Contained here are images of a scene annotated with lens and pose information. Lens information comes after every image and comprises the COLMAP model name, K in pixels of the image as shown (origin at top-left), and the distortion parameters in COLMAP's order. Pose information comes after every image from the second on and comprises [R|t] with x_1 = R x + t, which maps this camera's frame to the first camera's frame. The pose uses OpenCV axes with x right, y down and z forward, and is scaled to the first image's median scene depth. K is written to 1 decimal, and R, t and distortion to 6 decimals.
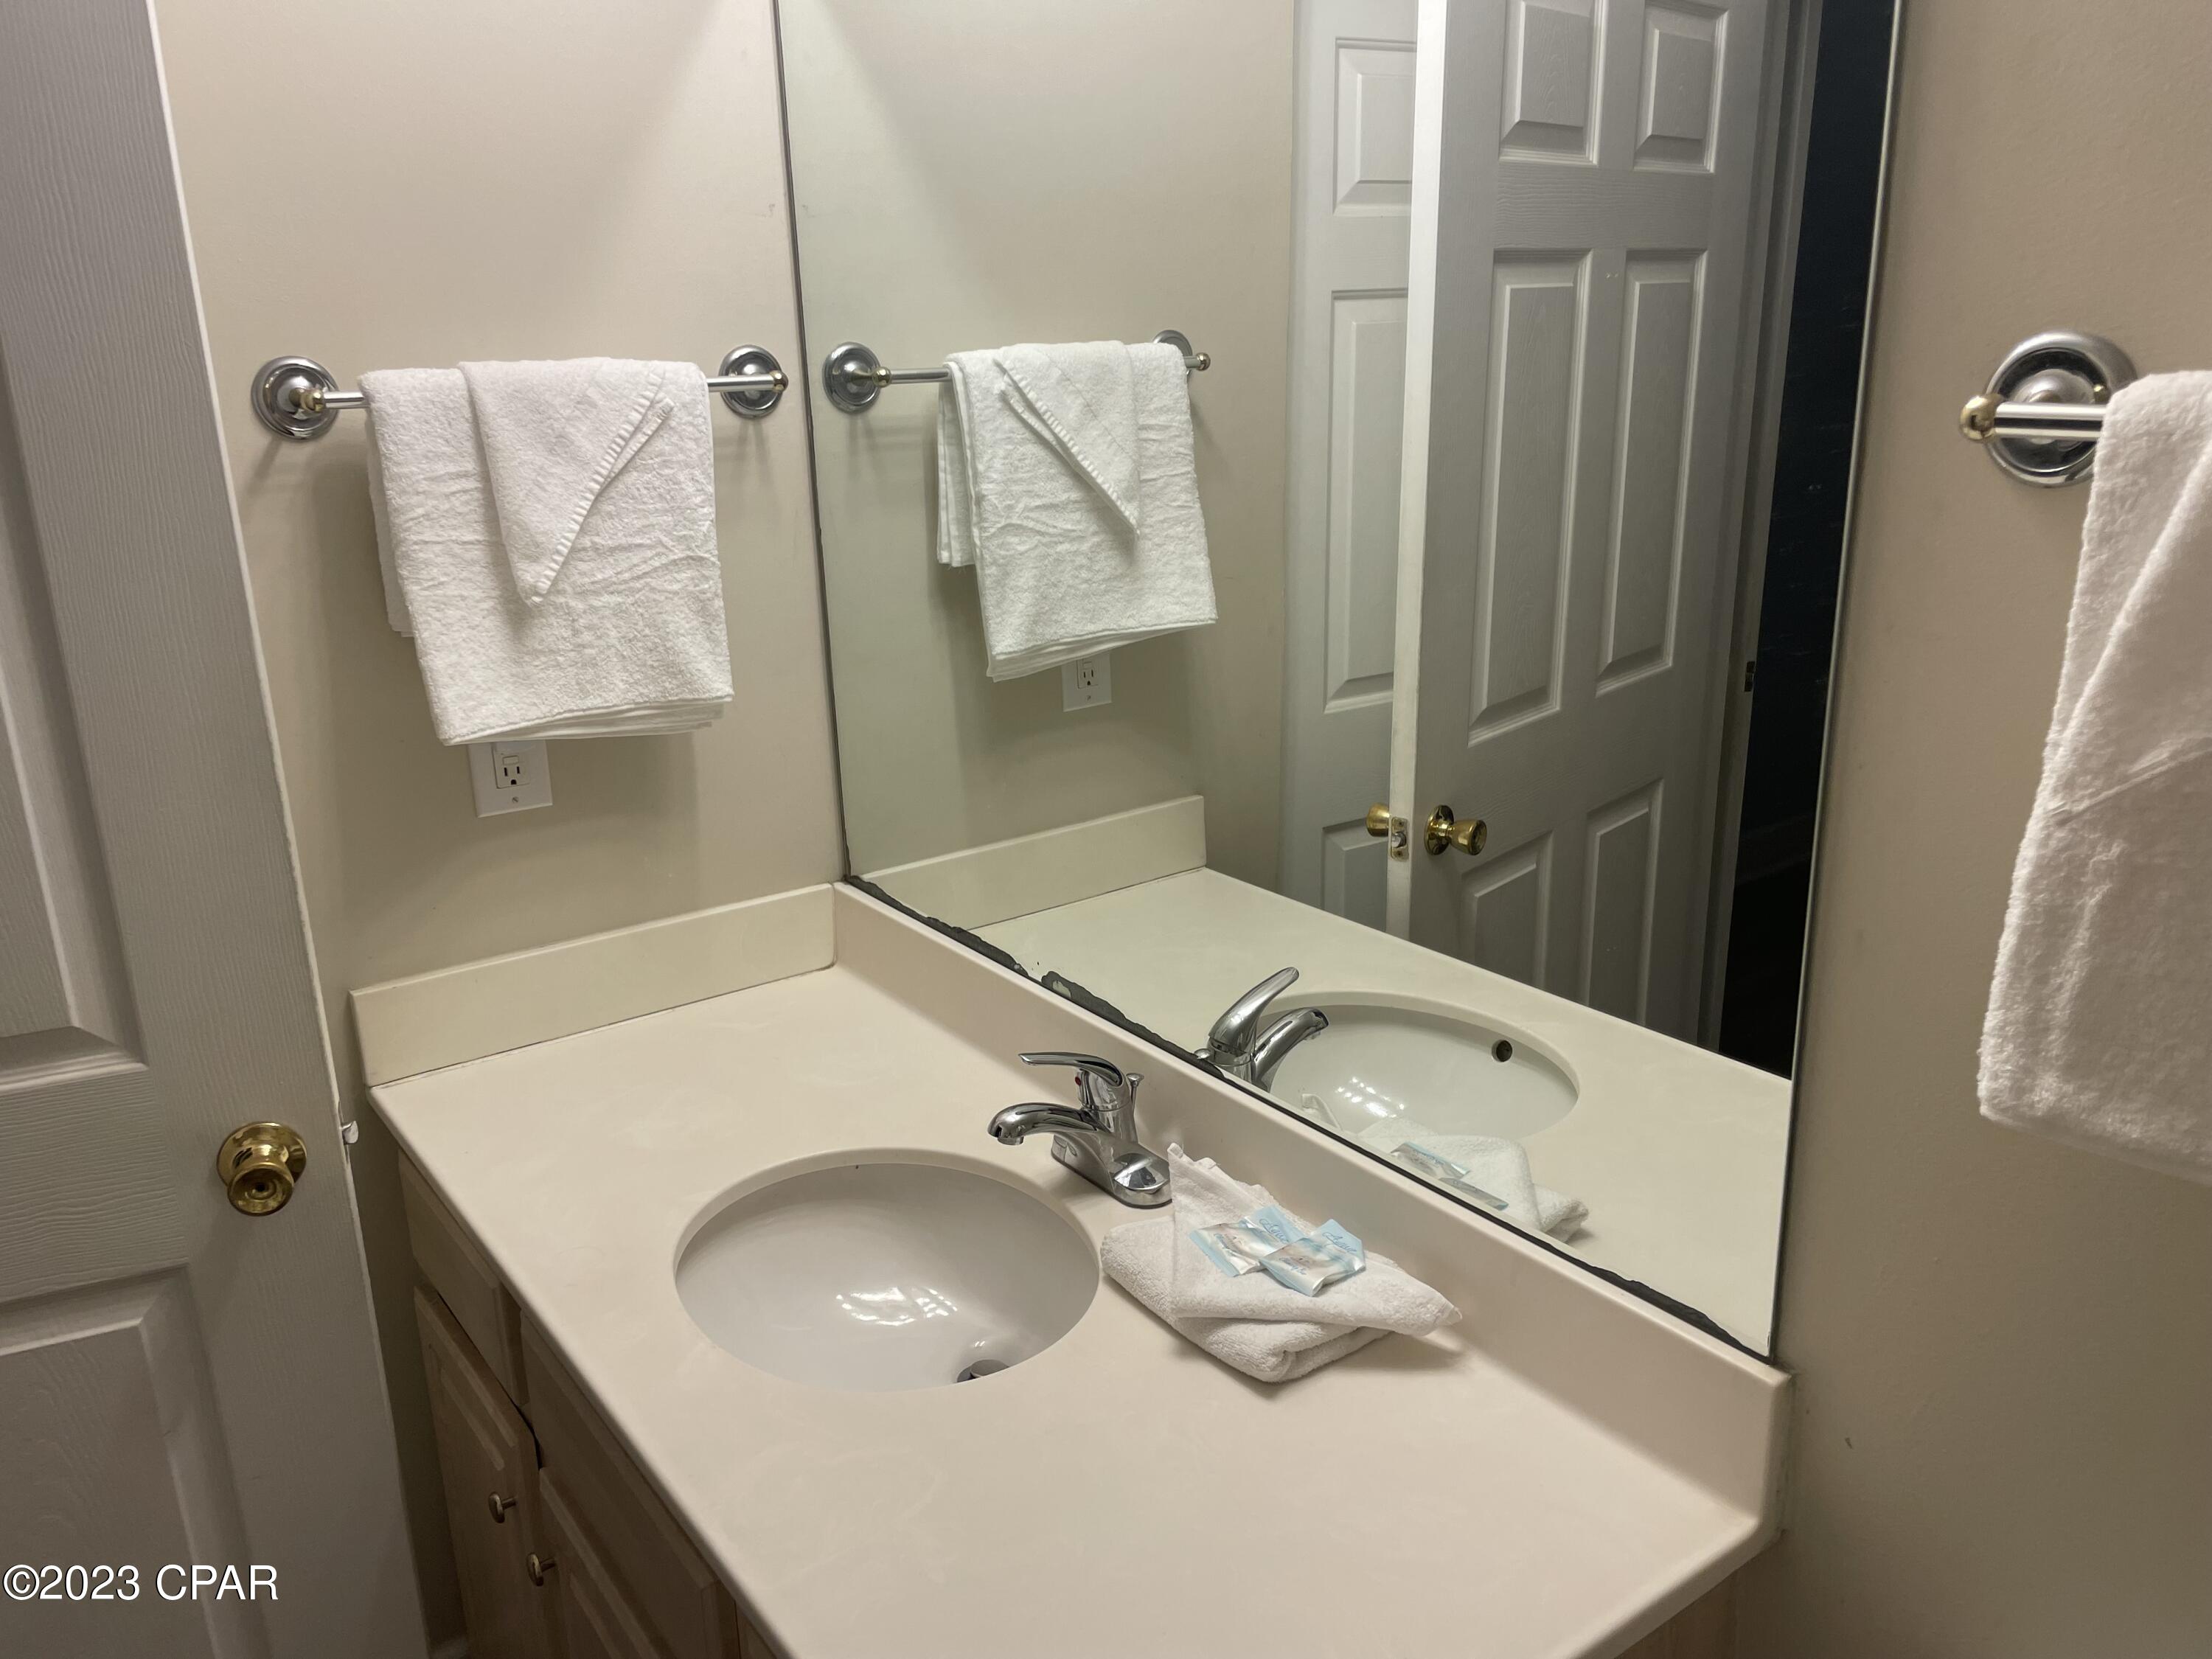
lens RADIAL K [[1671.0, 0, 1118.6], [0, 1671.0, 839.0], [0, 0, 1]] dist [0.015732, -0.011644]
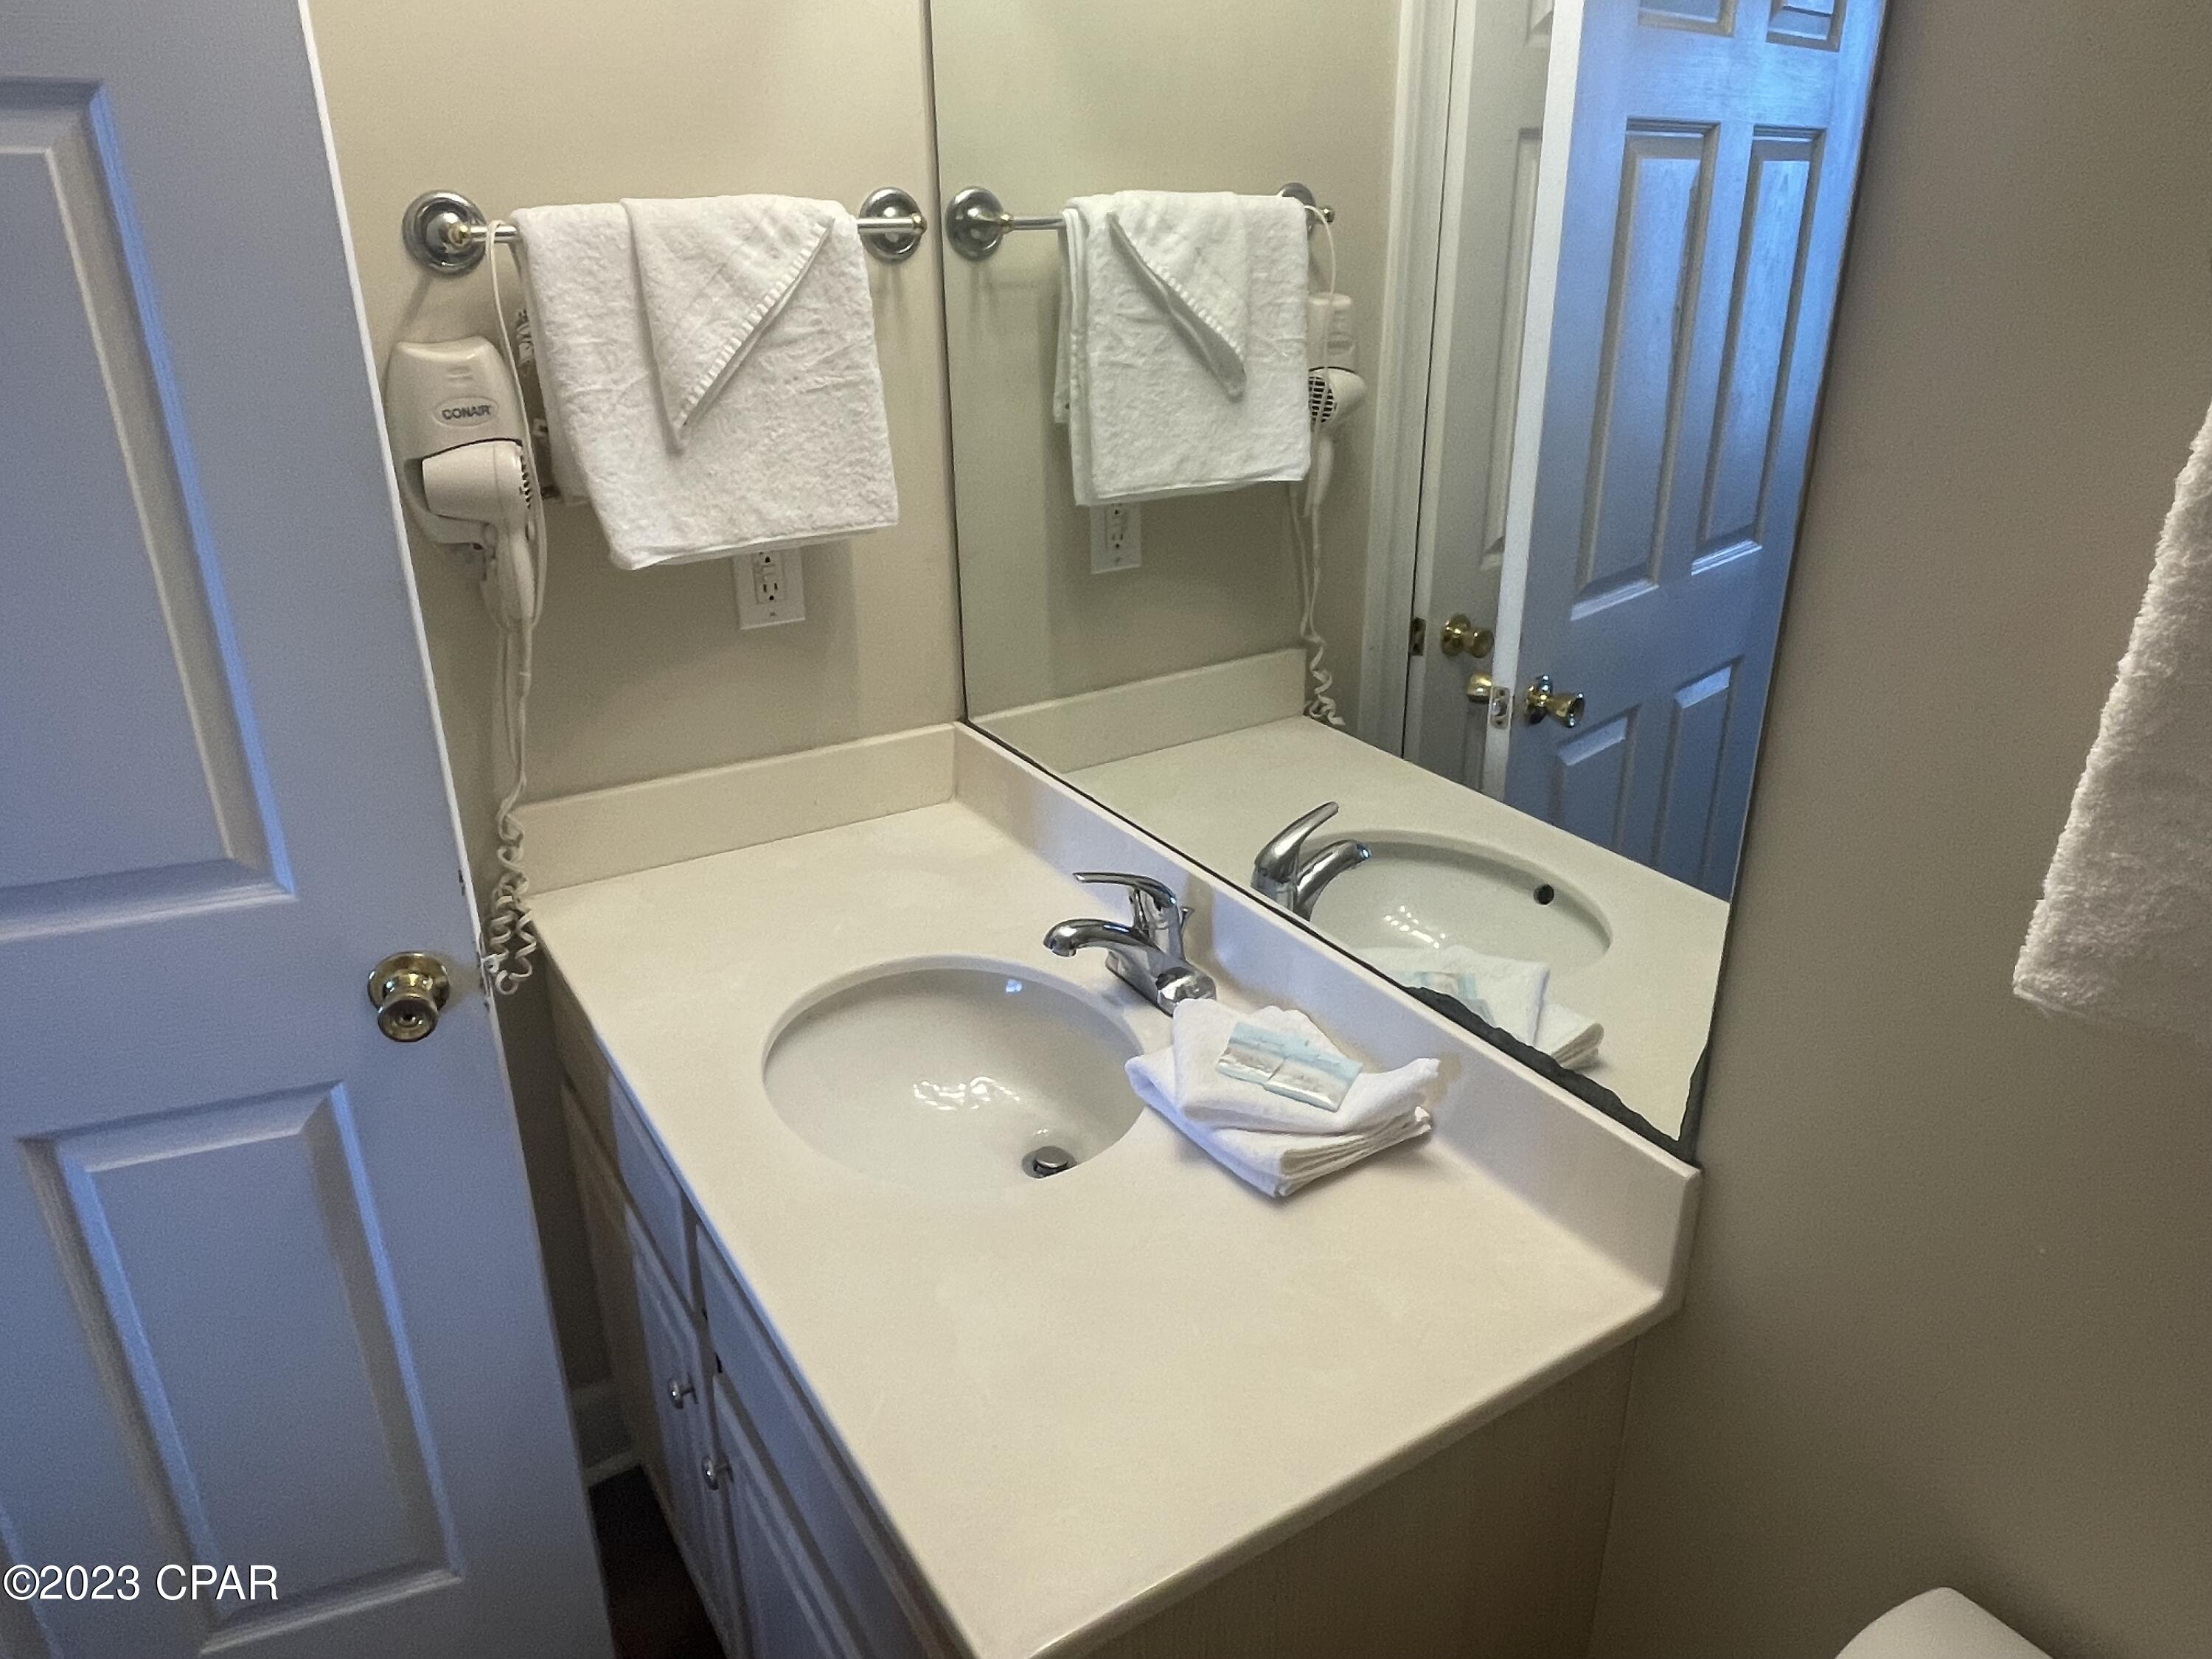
lens RADIAL K [[1491.6, 0, 1095.6], [0, 1491.6, 818.1], [0, 0, 1]] dist [-0.006405, -0.002348]
pose [[0.999239, 0.036724, -0.013167, -0.060896], [-0.035052, 0.993285, 0.110255, -0.023759], [0.017128, -0.109709, 0.993816, 0.080580]]
